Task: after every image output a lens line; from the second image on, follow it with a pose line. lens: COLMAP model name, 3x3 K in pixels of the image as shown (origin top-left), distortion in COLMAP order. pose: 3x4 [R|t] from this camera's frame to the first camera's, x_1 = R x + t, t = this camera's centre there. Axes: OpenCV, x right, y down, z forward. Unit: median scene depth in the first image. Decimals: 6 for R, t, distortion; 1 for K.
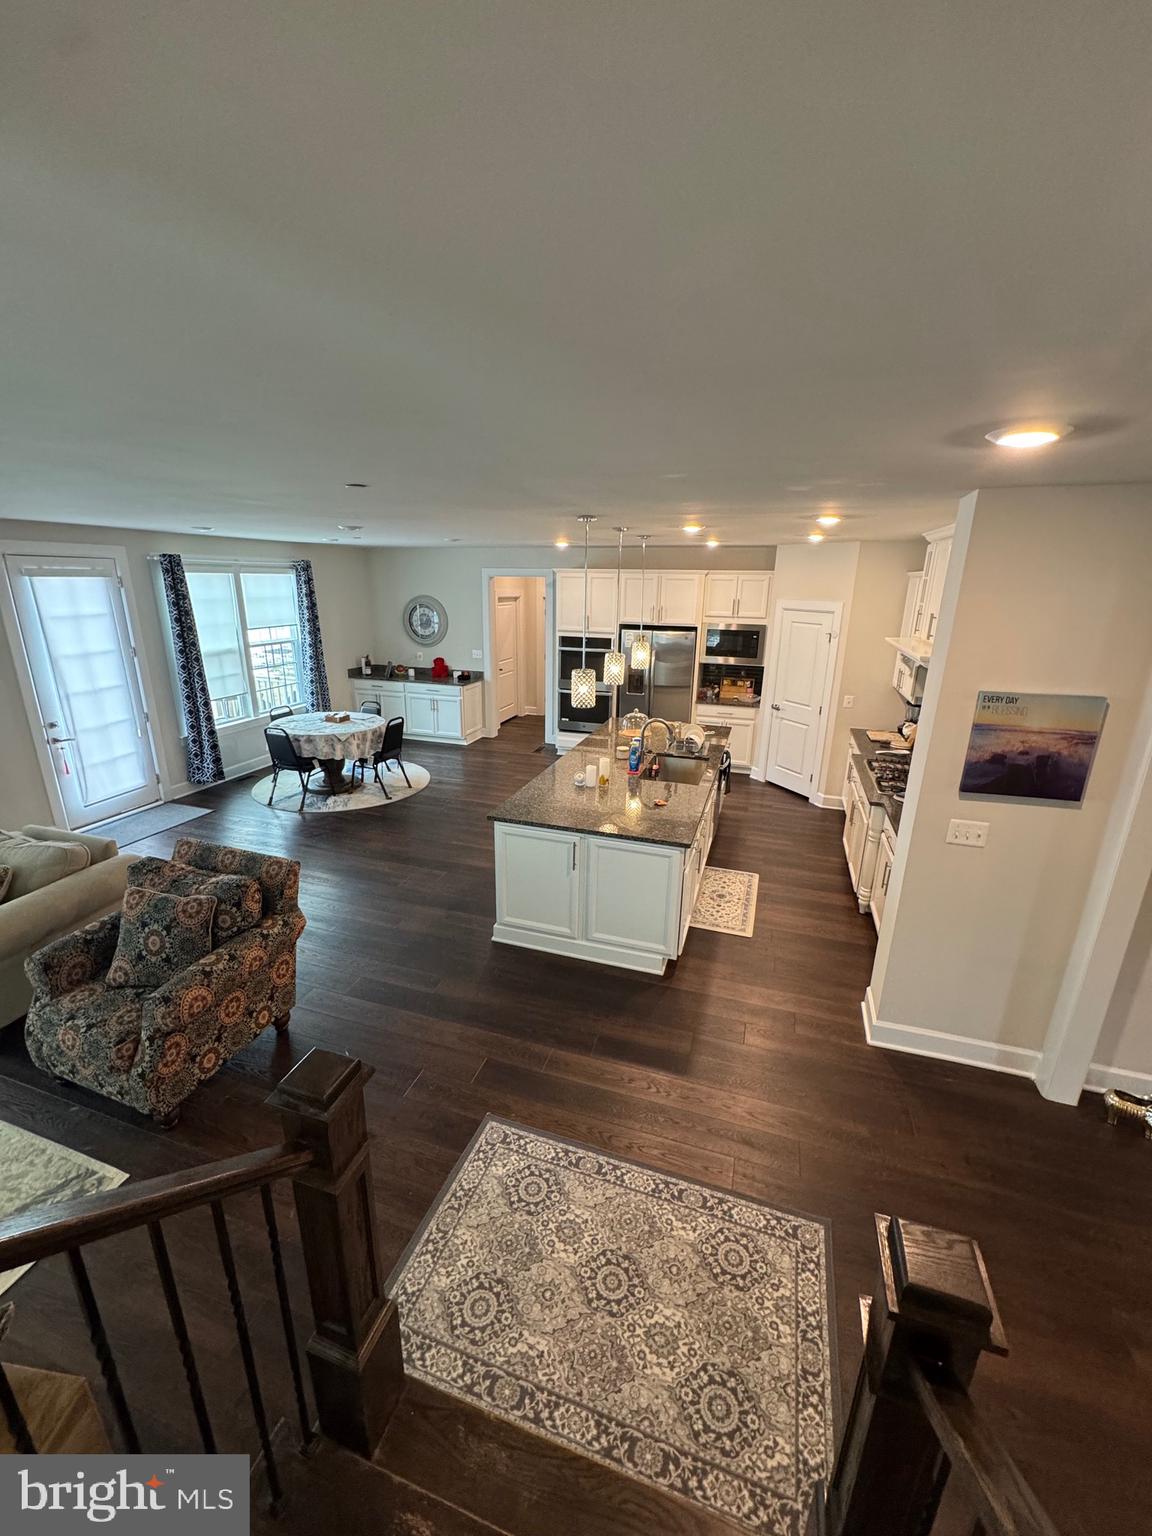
lens RADIAL K [[614.1, 0, 575.1], [0, 614.1, 770.5], [0, 0, 1]] dist [-0.004189, 0.000777]
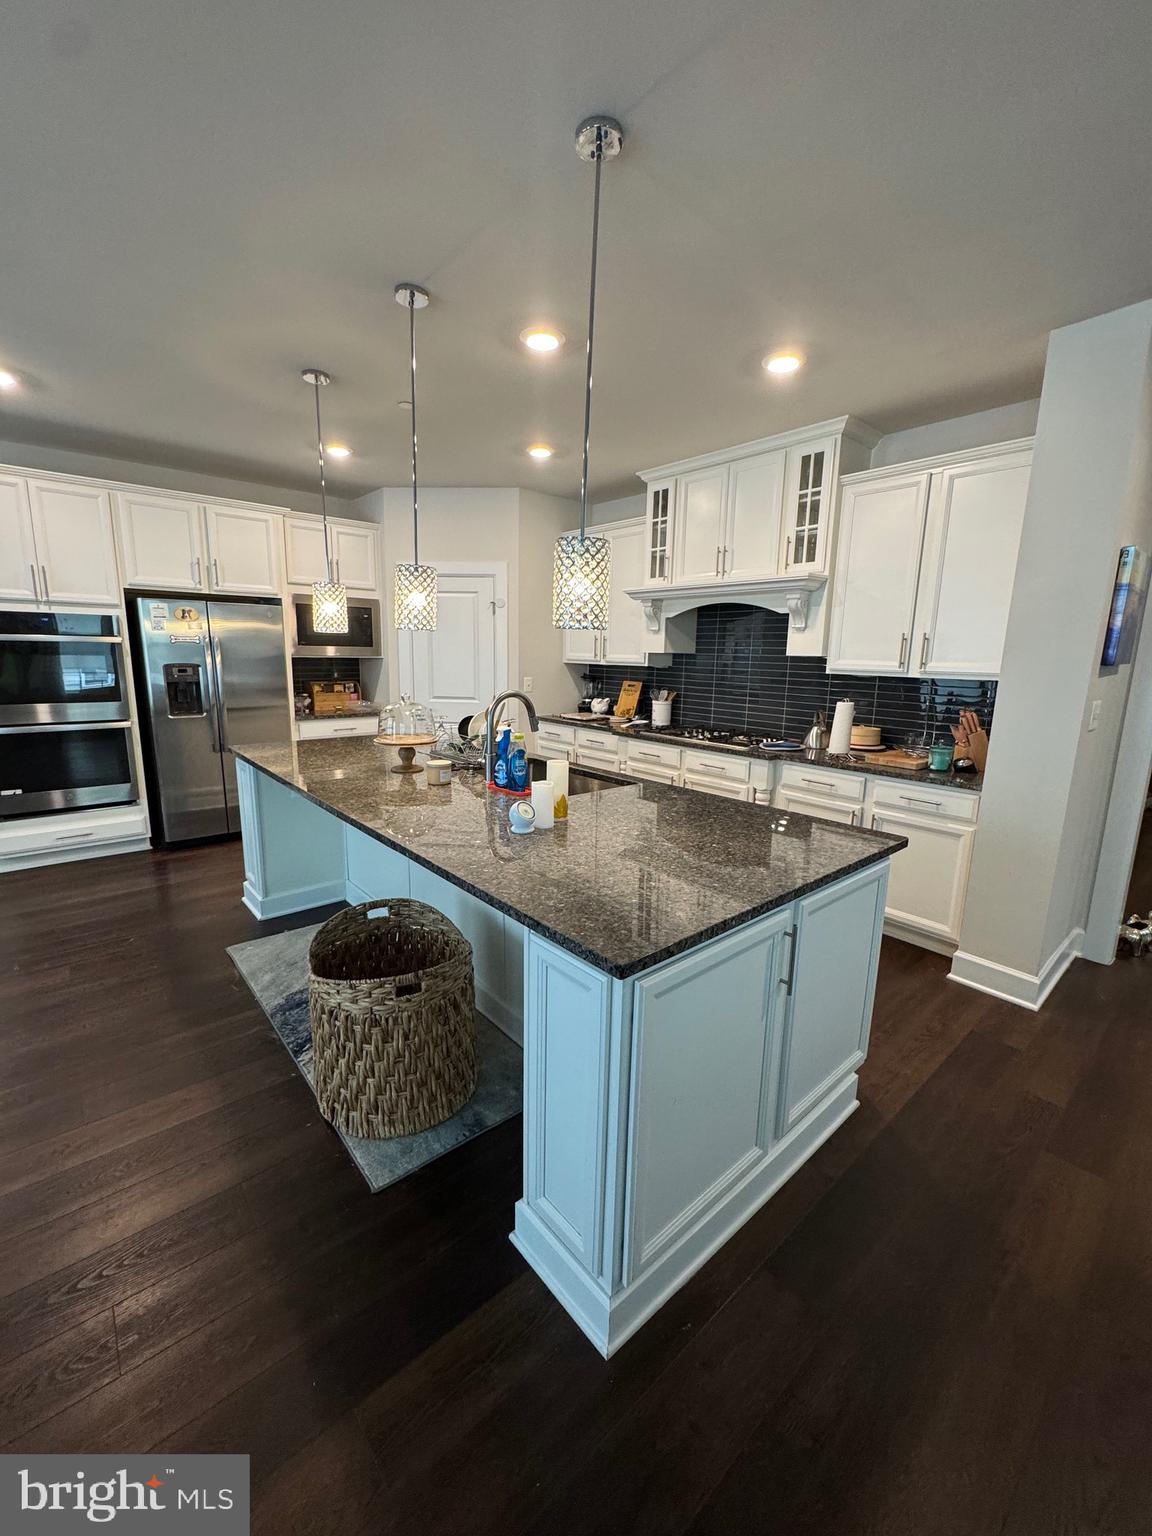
lens RADIAL K [[614.1, 0, 575.2], [0, 614.1, 766.9], [0, 0, 1]] dist [-0.004189, 0.000777]
pose [[0.516799, -0.162450, 0.840553, -0.260576], [0.244090, 0.969039, 0.037208, -0.021780], [-0.820573, 0.185941, 0.540450, 0.575915]]
